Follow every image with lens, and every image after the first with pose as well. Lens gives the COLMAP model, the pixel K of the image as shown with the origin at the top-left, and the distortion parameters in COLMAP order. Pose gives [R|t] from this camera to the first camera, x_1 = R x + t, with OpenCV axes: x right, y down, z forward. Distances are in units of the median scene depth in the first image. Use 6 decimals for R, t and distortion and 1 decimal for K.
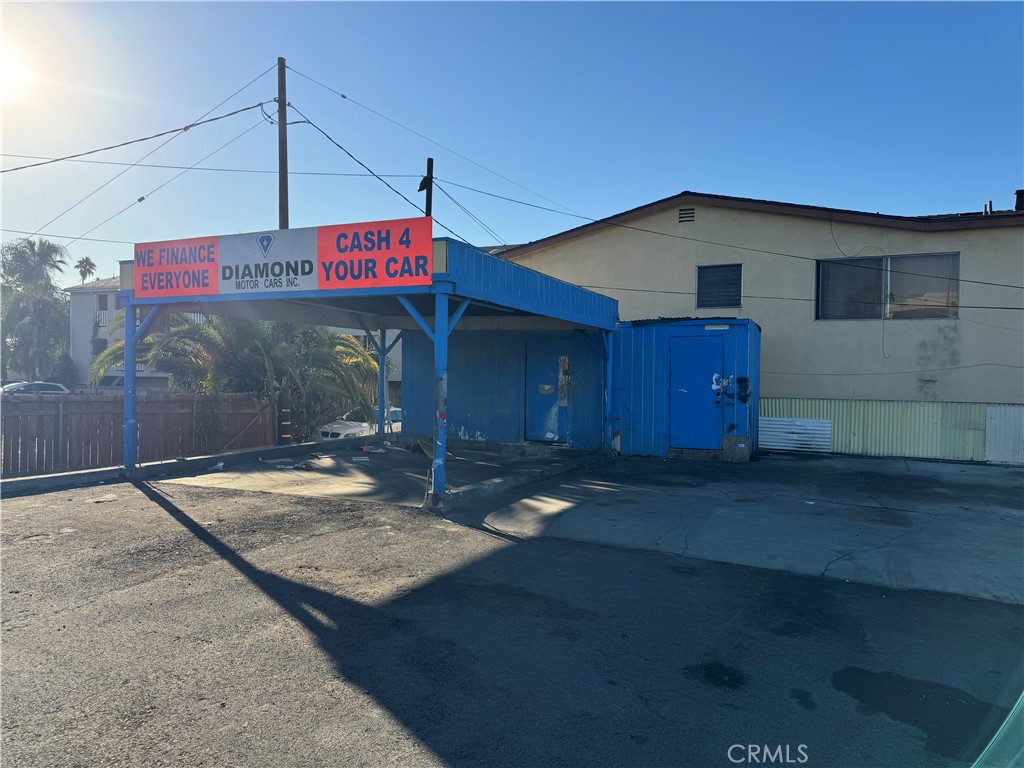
lens RADIAL K [[720.6, 0, 512.8], [0, 720.6, 386.1], [0, 0, 1]] dist [0.048947, -0.000398]
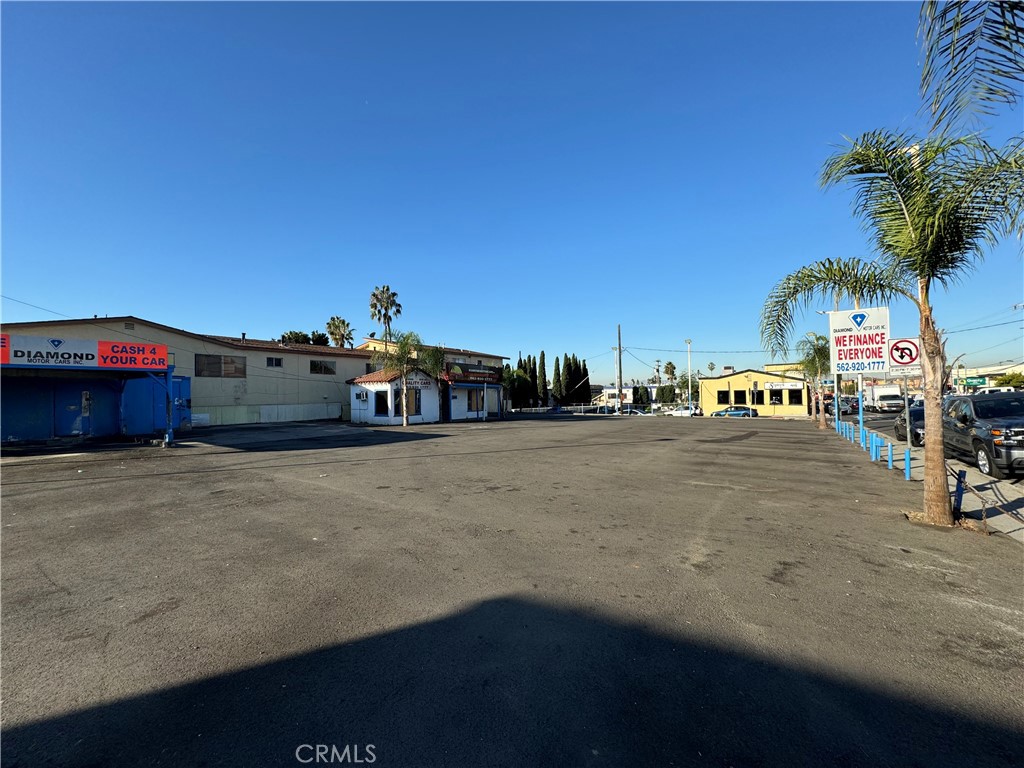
lens RADIAL K [[409.7, 0, 512.0], [0, 409.7, 384.0], [0, 0, 1]] dist [-0.001330, 0.000612]
pose [[0.158069, 0.005953, 0.987410, -1.301920], [0.034639, 0.999333, -0.011570, -0.011914], [-0.986820, 0.036032, 0.157757, -0.527234]]
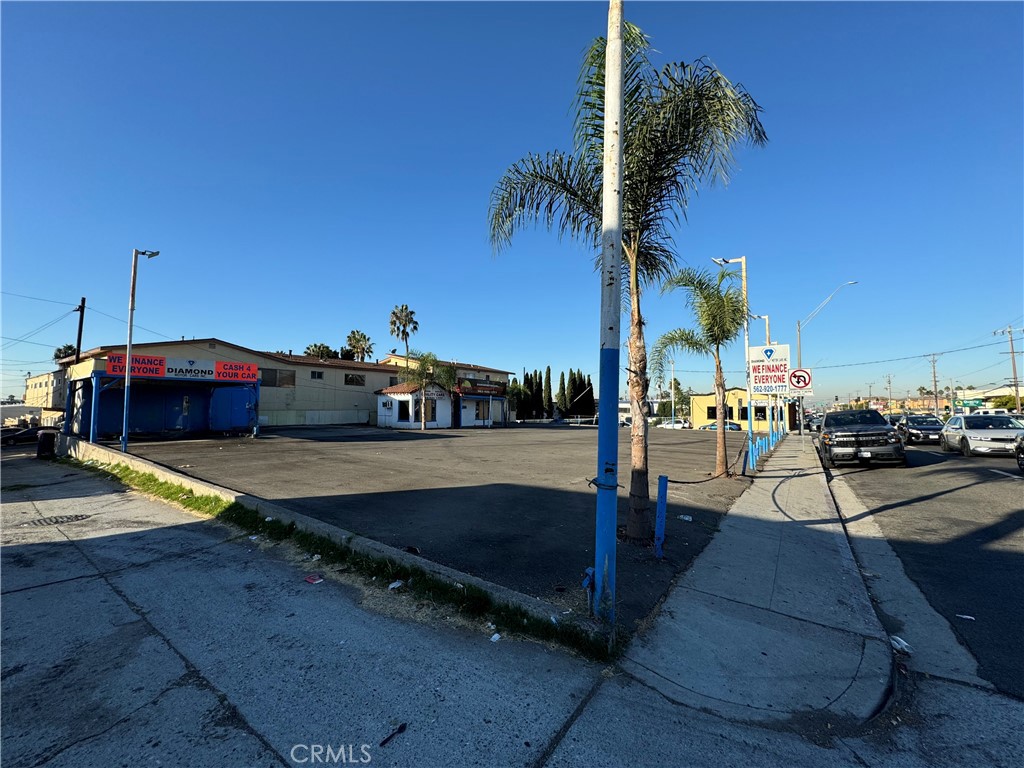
lens RADIAL K [[409.7, 0, 512.0], [0, 409.7, 384.0], [0, 0, 1]] dist [-0.001330, 0.000612]
pose [[0.183910, 0.039078, 0.982166, -1.786557], [0.015270, 0.998975, -0.042606, -0.007123], [-0.982825, 0.022833, 0.183125, -0.683143]]
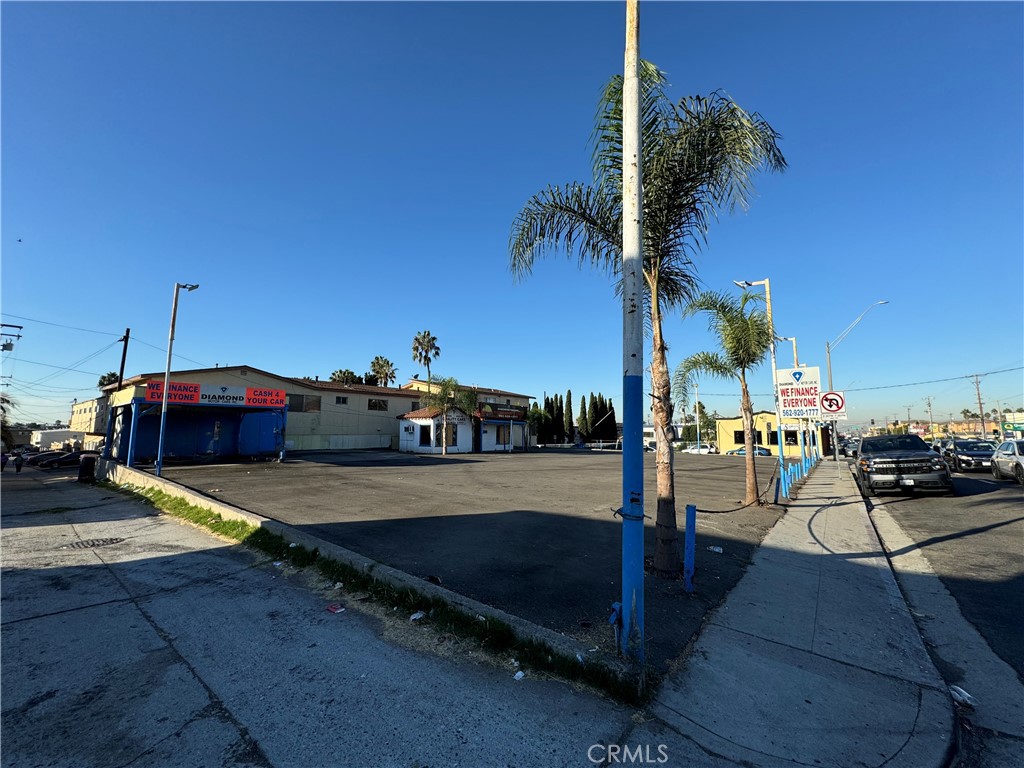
lens RADIAL K [[409.7, 0, 512.0], [0, 409.7, 384.0], [0, 0, 1]] dist [-0.001330, 0.000612]
pose [[0.232891, 0.095215, 0.967831, -1.787698], [0.016817, 0.994652, -0.101900, -0.009973], [-0.972357, 0.040008, 0.230044, -0.681957]]
